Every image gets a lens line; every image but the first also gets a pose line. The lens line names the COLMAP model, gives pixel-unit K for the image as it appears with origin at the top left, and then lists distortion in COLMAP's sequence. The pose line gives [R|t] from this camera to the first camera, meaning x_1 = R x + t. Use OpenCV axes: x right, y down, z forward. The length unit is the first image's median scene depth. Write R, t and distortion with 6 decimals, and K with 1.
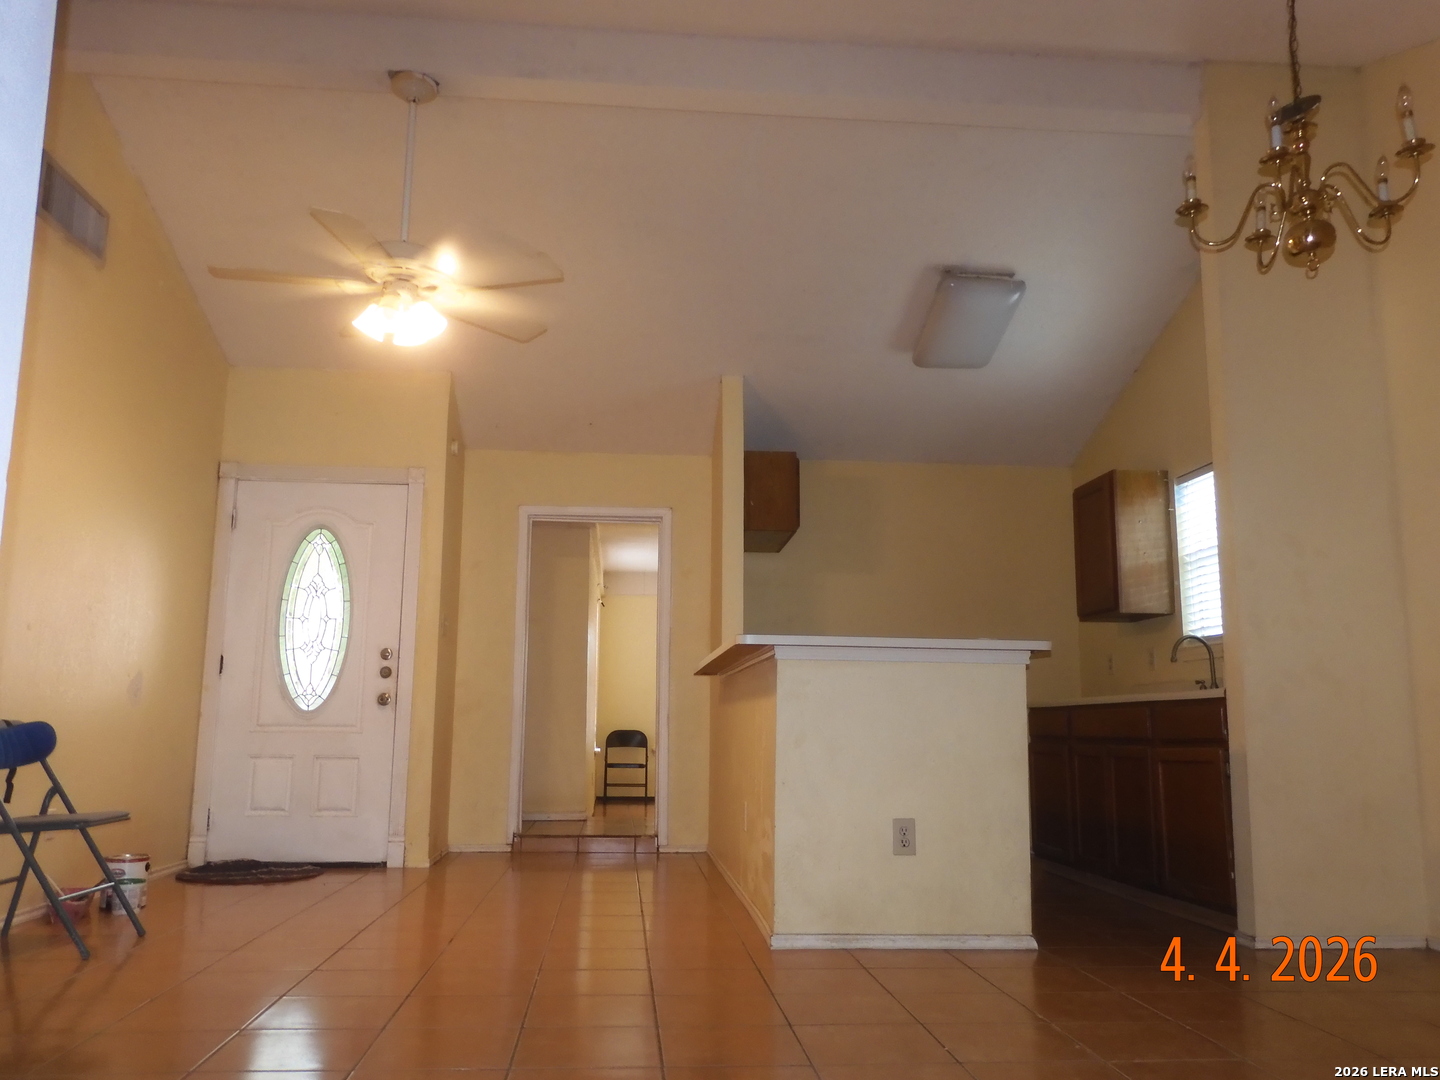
lens RADIAL K [[1154.5, 0, 720.0], [0, 1154.5, 540.0], [0, 0, 1]] dist [-0.002249, 0.007098]
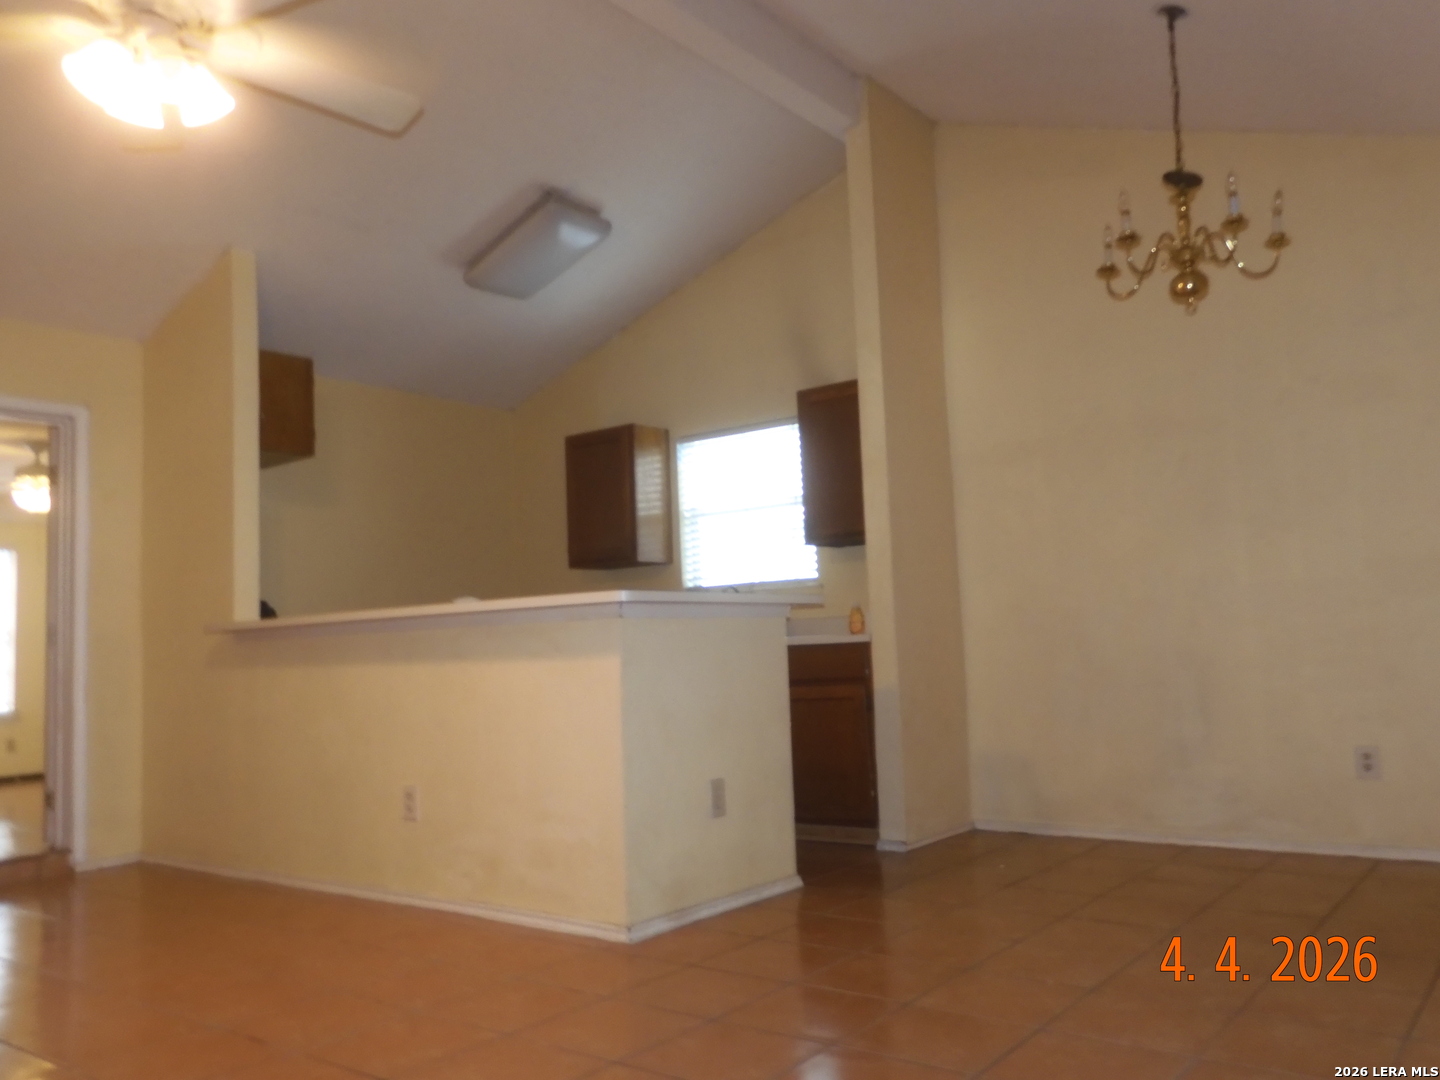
lens RADIAL K [[1154.5, 0, 720.0], [0, 1154.5, 540.0], [0, 0, 1]] dist [-0.002249, 0.007098]
pose [[0.678833, 0.029837, 0.733686, -0.369466], [-0.071722, 0.997091, 0.025811, 0.011340], [-0.730781, -0.070143, 0.678998, 0.239565]]
